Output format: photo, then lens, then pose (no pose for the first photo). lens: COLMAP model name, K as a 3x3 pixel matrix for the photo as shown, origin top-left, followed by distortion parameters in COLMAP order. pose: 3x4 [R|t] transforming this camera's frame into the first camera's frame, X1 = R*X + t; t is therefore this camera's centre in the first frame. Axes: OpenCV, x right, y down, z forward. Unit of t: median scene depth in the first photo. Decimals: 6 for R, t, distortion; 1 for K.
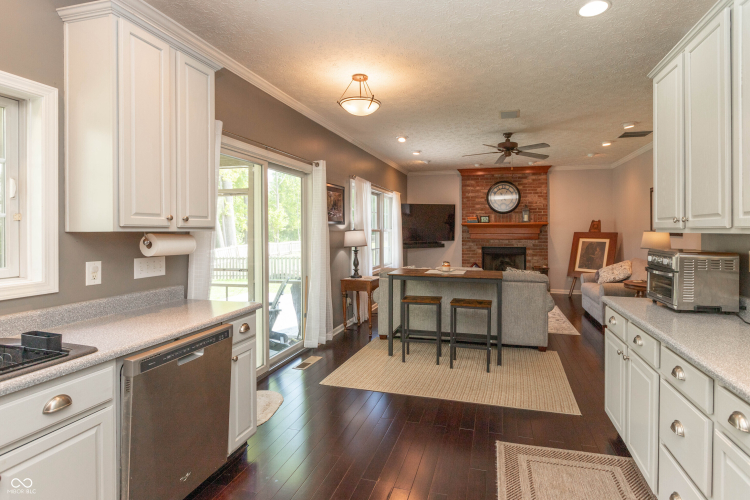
lens RADIAL K [[368.1, 0, 395.1], [0, 368.1, 229.4], [0, 0, 1]] dist [-0.004196, -0.002569]
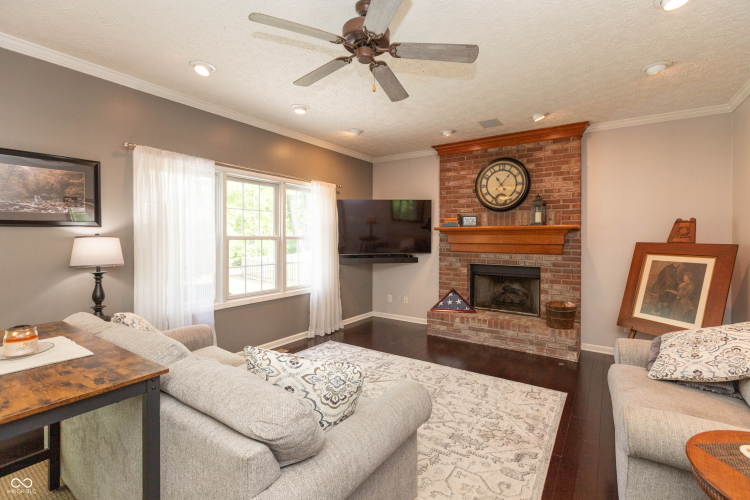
lens RADIAL K [[338.7, 0, 369.5], [0, 338.7, 239.3], [0, 0, 1]] dist [-0.001454, 0.000427]
pose [[0.943868, 0.006472, -0.330259, 0.277363], [-0.004264, 0.999963, 0.007409, 0.000655], [0.330295, -0.005585, 0.943861, 0.401080]]
